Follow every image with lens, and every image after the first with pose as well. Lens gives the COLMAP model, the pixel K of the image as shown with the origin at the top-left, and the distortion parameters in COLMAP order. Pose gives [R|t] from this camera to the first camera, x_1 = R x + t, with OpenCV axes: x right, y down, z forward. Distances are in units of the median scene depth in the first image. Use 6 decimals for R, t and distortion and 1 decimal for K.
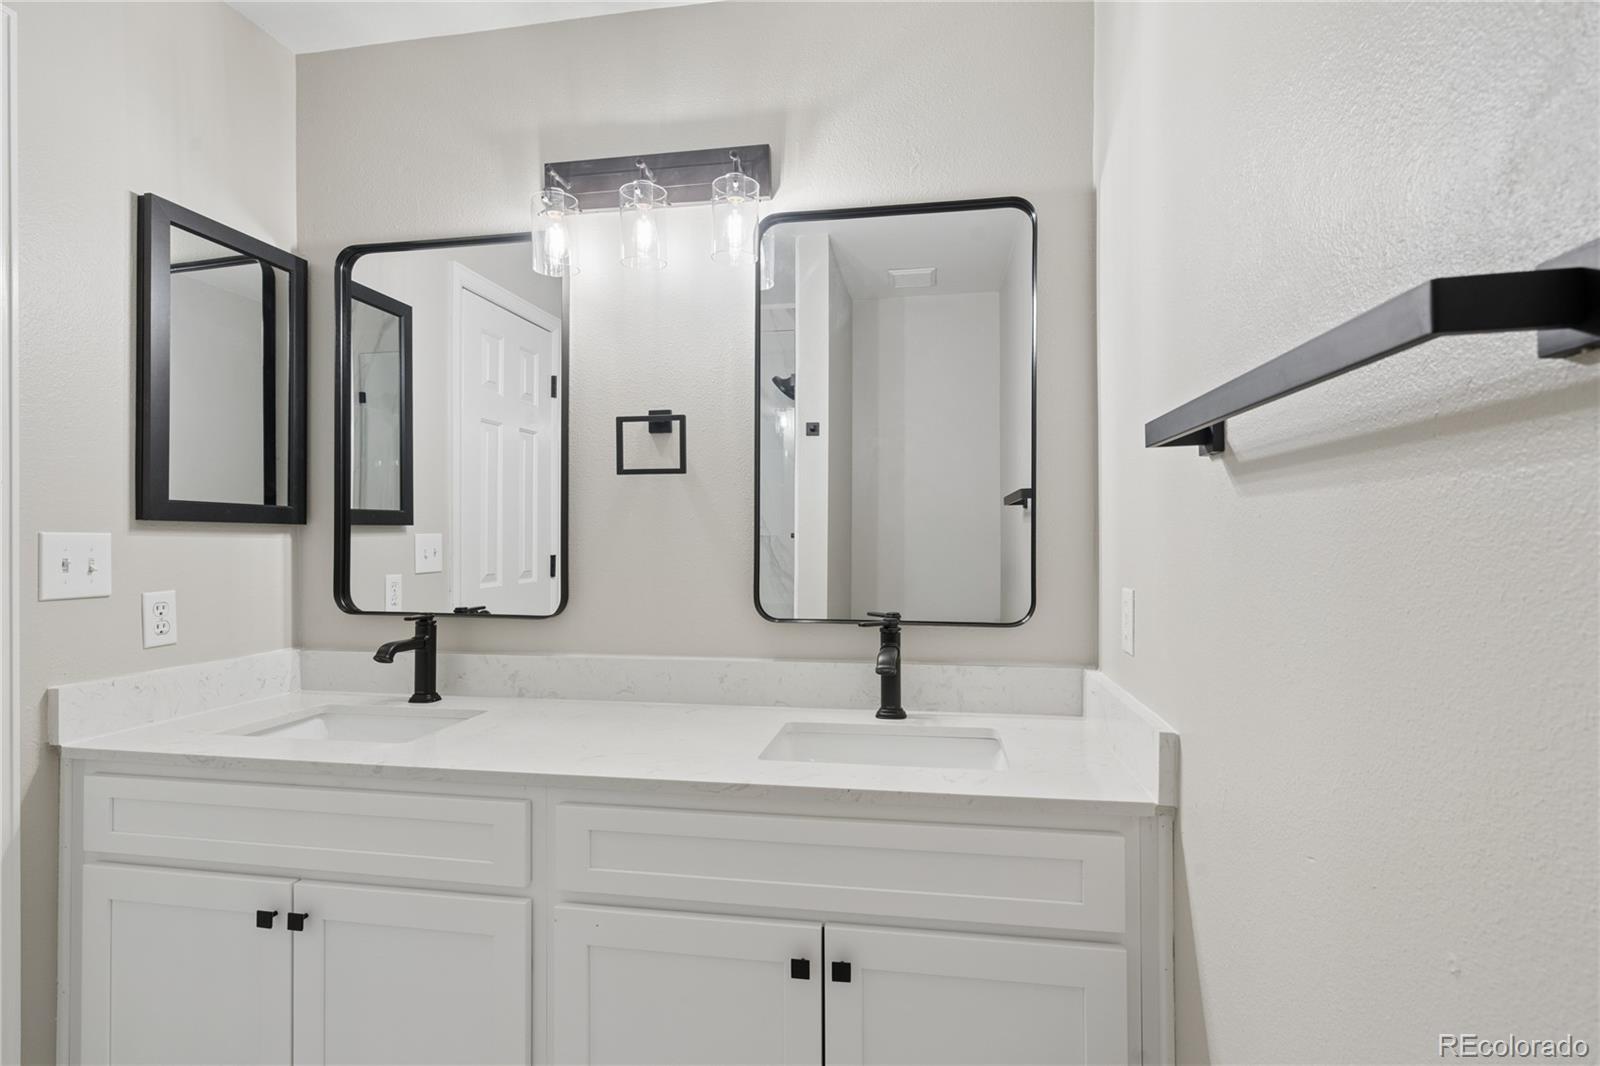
lens RADIAL K [[800.5, 0, 803.8], [0, 800.5, 529.8], [0, 0, 1]] dist [0.001308, 0.000131]
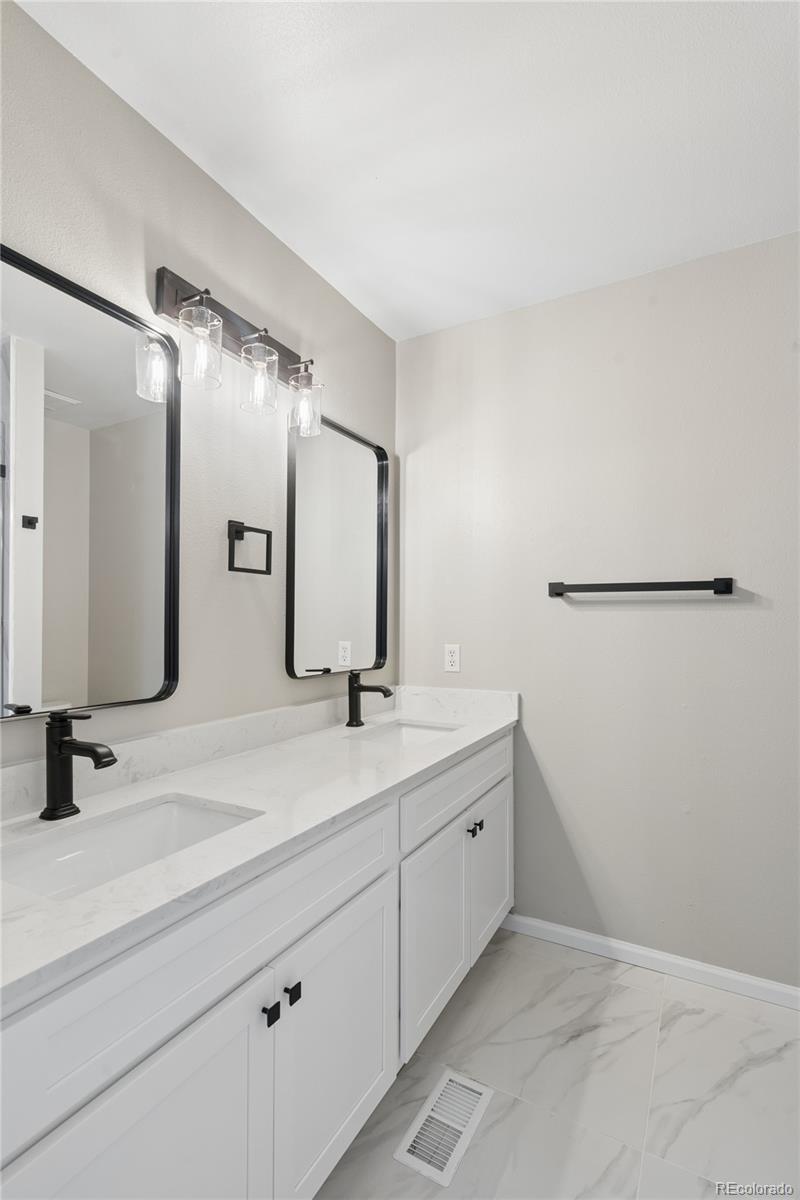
lens RADIAL K [[562.1, 0, 403.0], [0, 562.1, 623.4], [0, 0, 1]] dist [-0.002067, -0.000159]
pose [[0.320030, 0.002626, 0.947404, -0.959056], [-0.010949, 0.999940, 0.000927, 0.007171], [-0.947344, -0.010670, 0.320039, 0.482313]]
